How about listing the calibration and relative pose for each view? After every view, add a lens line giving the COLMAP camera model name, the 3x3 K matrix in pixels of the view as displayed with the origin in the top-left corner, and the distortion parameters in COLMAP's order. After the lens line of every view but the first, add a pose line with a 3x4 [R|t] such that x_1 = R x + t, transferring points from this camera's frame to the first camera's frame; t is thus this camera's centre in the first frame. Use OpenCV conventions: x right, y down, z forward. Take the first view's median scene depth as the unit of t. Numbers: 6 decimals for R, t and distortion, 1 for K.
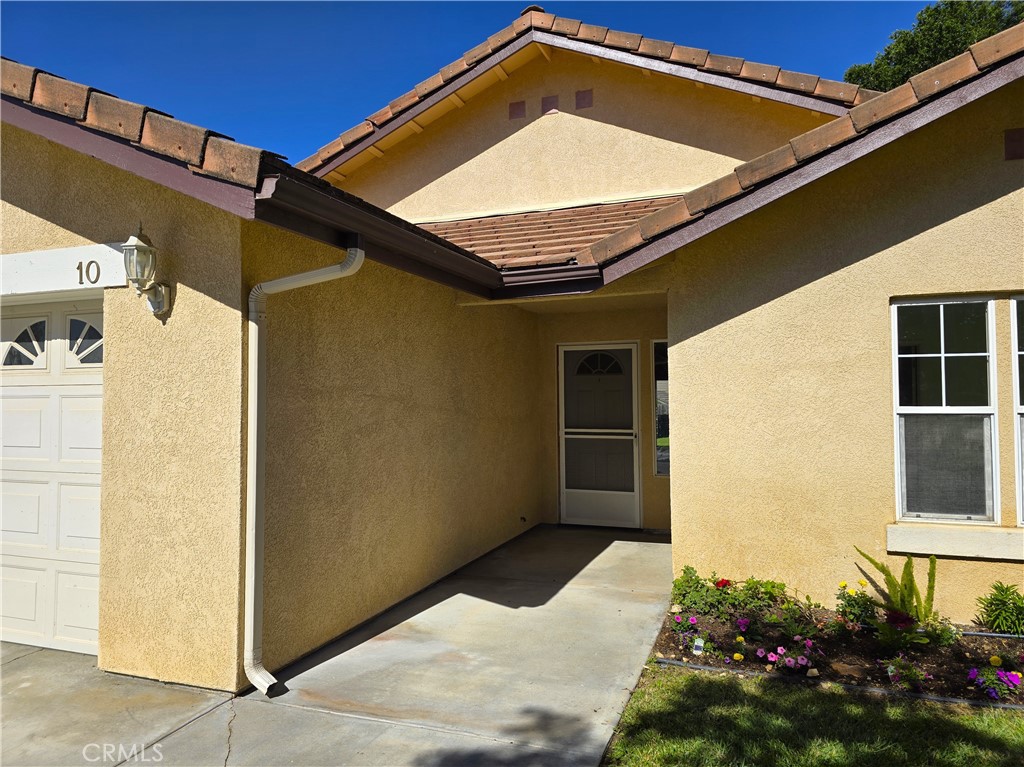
lens RADIAL K [[695.6, 0, 516.2], [0, 695.6, 378.2], [0, 0, 1]] dist [0.077725, -0.072696]
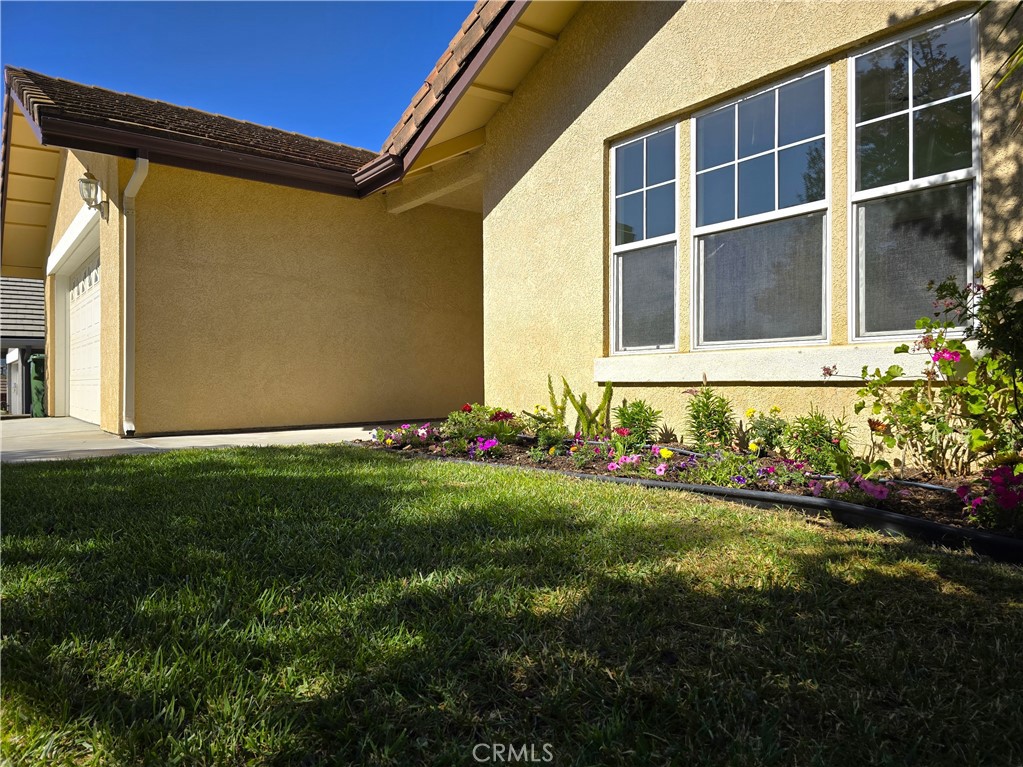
lens RADIAL K [[694.9, 0, 515.7], [0, 694.9, 378.2], [0, 0, 1]] dist [0.077725, -0.072696]
pose [[0.849514, -0.001946, -0.527563, 0.982530], [0.015829, 0.999637, 0.021801, 0.214550], [0.527329, -0.026871, 0.849236, 0.049264]]
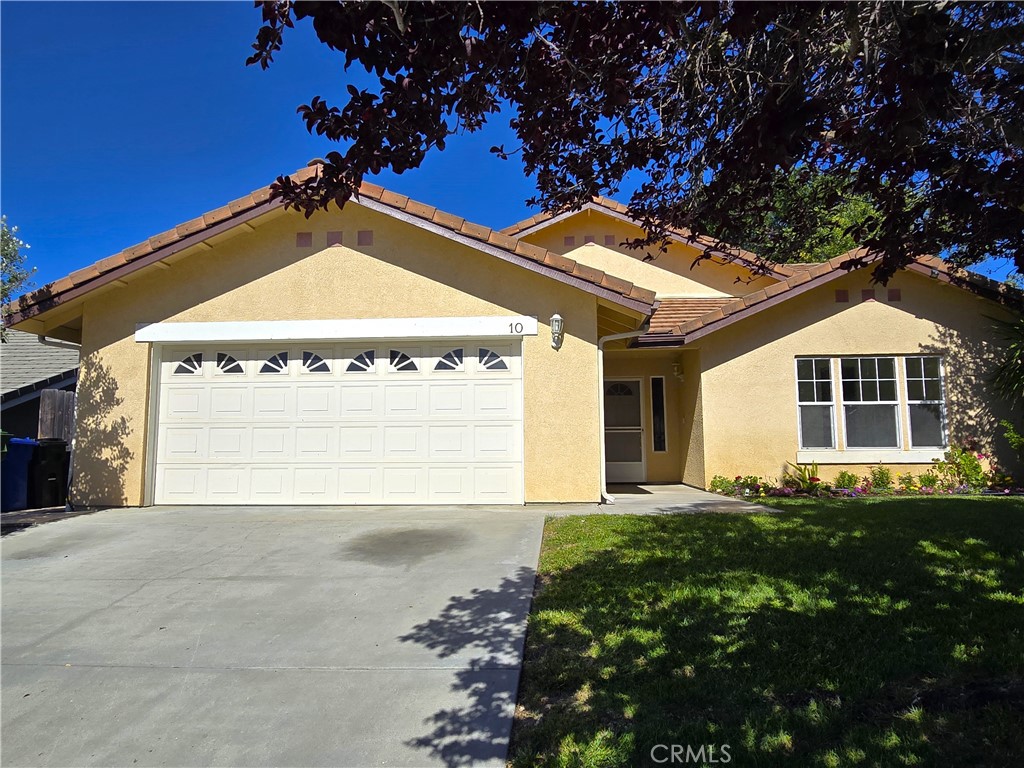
lens RADIAL K [[646.5, 0, 512.0], [0, 646.5, 384.0], [0, 0, 1]] dist [-0.001001, -0.001300]
pose [[0.960370, 0.030240, 0.277084, -0.979293], [-0.010105, 0.997221, -0.073811, 0.150821], [-0.278546, 0.068086, 0.958006, -0.796747]]
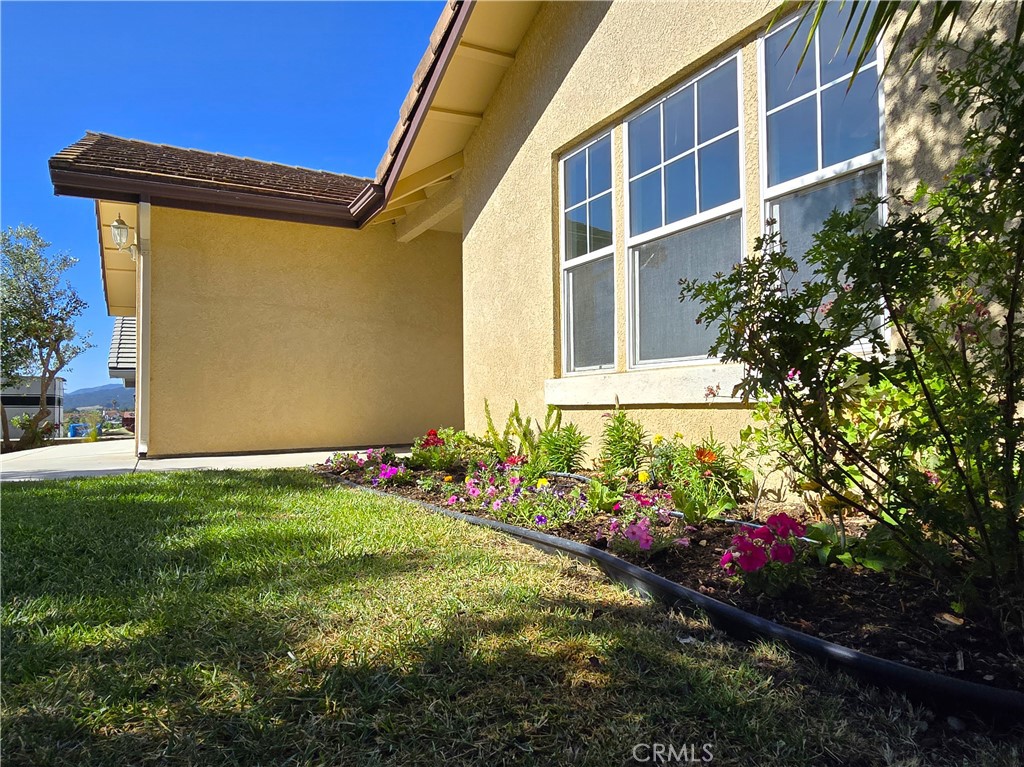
lens RADIAL K [[671.7, 0, 512.0], [0, 671.7, 383.5], [0, 0, 1]] dist [0.004454, -0.001758]
pose [[0.748186, -0.025853, -0.662985, 1.131989], [0.027945, 0.999582, -0.007442, 0.220202], [0.662900, -0.012959, 0.748596, 0.254416]]
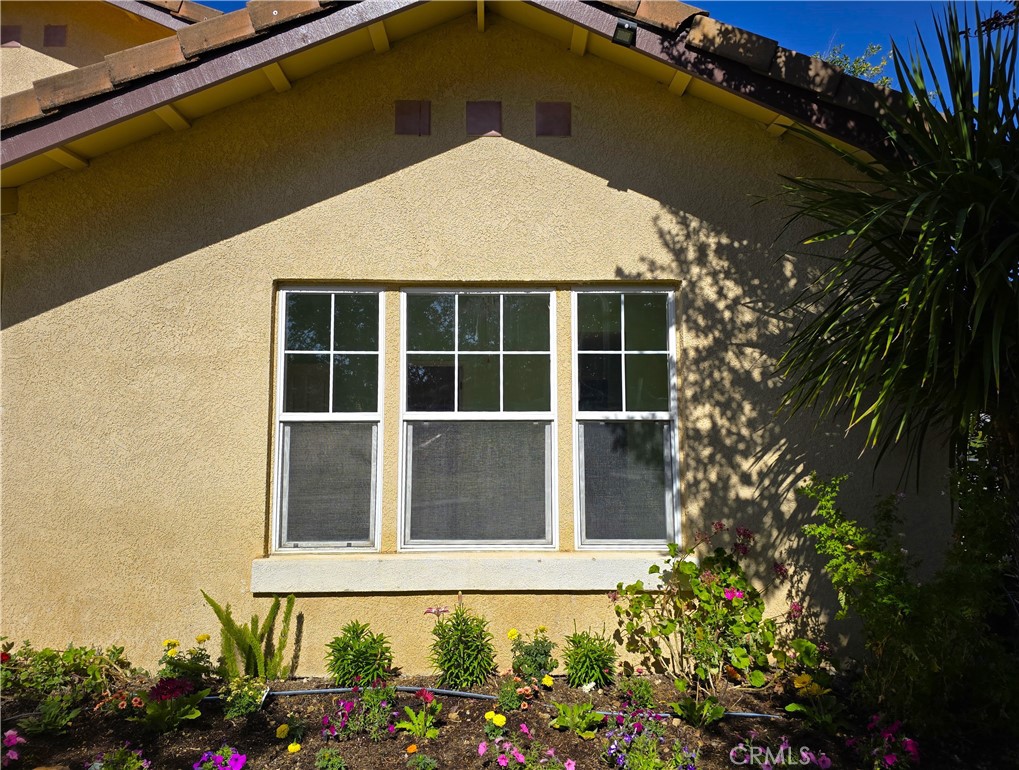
lens RADIAL K [[708.2, 0, 510.6], [0, 708.2, 378.2], [0, 0, 1]] dist [0.085010, -0.087475]
pose [[0.934172, 0.035607, 0.355043, 0.505282], [-0.016526, 0.998258, -0.056632, 0.043754], [-0.356441, 0.047037, 0.933133, 0.128049]]
